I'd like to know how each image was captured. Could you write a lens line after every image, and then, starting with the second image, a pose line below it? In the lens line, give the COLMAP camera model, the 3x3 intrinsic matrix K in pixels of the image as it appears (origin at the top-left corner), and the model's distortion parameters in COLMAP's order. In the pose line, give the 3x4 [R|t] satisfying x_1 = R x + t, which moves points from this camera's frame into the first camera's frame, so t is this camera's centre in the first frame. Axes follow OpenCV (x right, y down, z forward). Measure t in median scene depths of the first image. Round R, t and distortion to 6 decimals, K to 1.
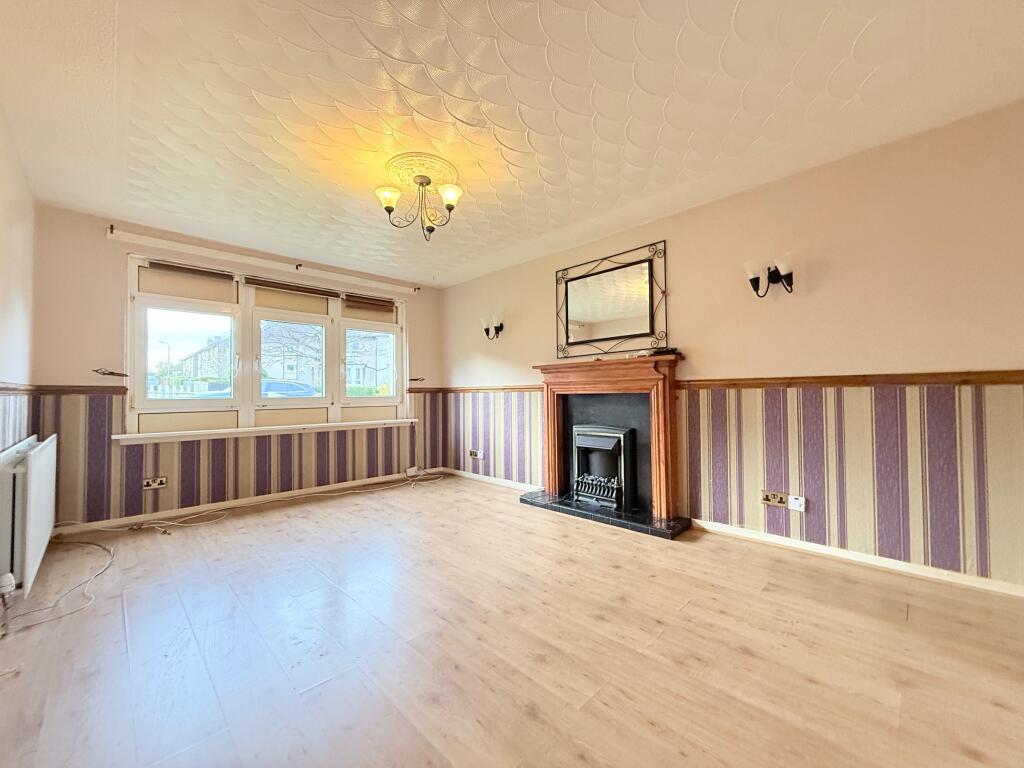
lens RADIAL K [[407.9, 0, 509.9], [0, 407.9, 386.4], [0, 0, 1]] dist [-0.000179, 0.000553]
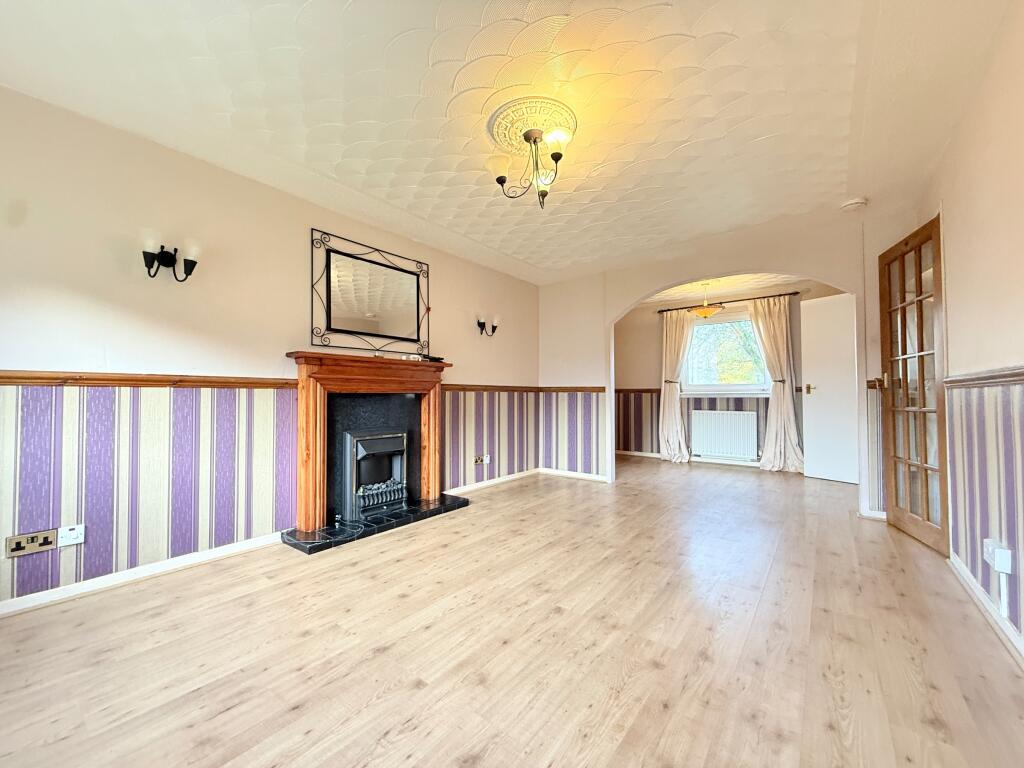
lens RADIAL K [[407.9, 0, 509.9], [0, 407.9, 386.4], [0, 0, 1]] dist [-0.000179, 0.000553]
pose [[-0.124000, 0.033933, 0.991702, -0.757816], [-0.015635, 0.999224, -0.036145, 0.031801], [-0.992159, -0.019987, -0.123373, 0.842214]]
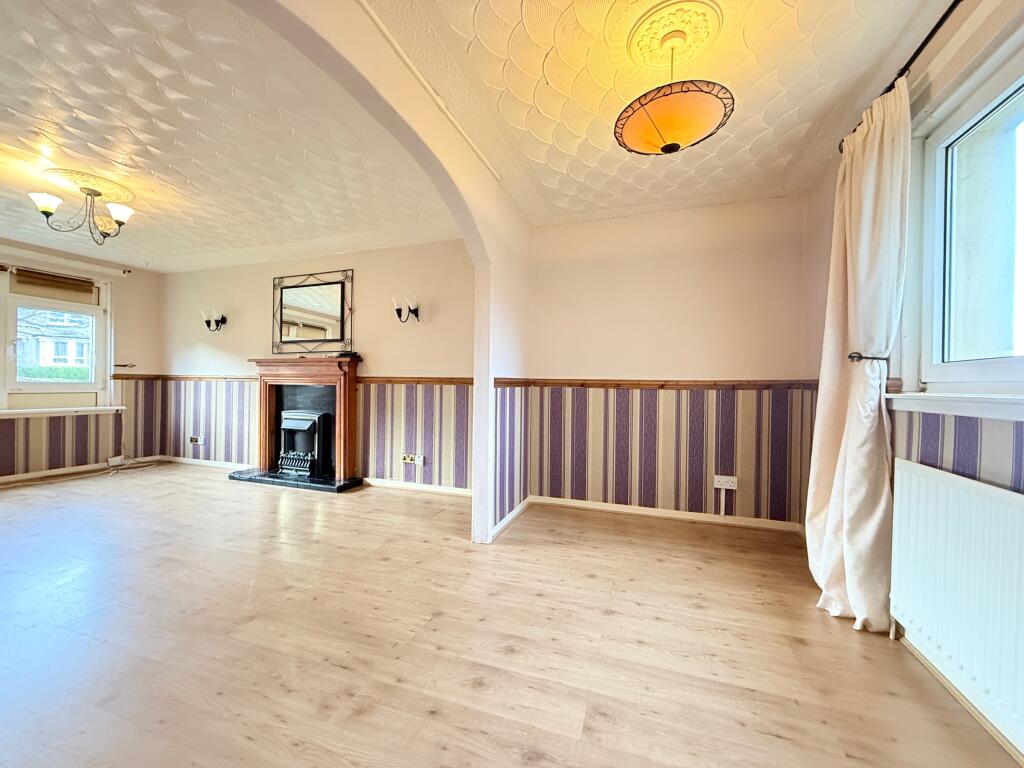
lens RADIAL K [[407.9, 0, 509.9], [0, 407.9, 386.4], [0, 0, 1]] dist [-0.000179, 0.000553]
pose [[0.901649, 0.020730, 0.431971, 0.258723], [-0.031355, 0.999355, 0.017489, -0.019365], [-0.431330, -0.029313, 0.901718, -0.386887]]
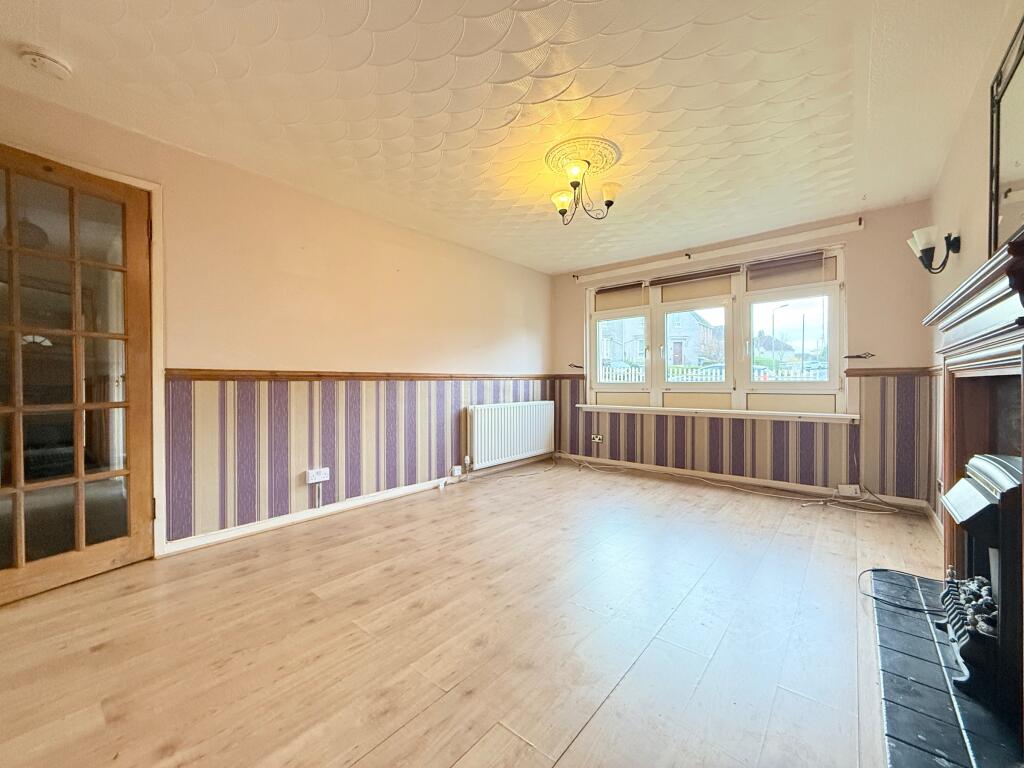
lens RADIAL K [[407.9, 0, 509.9], [0, 407.9, 386.4], [0, 0, 1]] dist [-0.000179, 0.000553]
pose [[0.086446, 0.017004, -0.996111, 0.570401], [0.022837, 0.999558, 0.019045, 0.009624], [0.995995, -0.024395, 0.086020, 0.535774]]
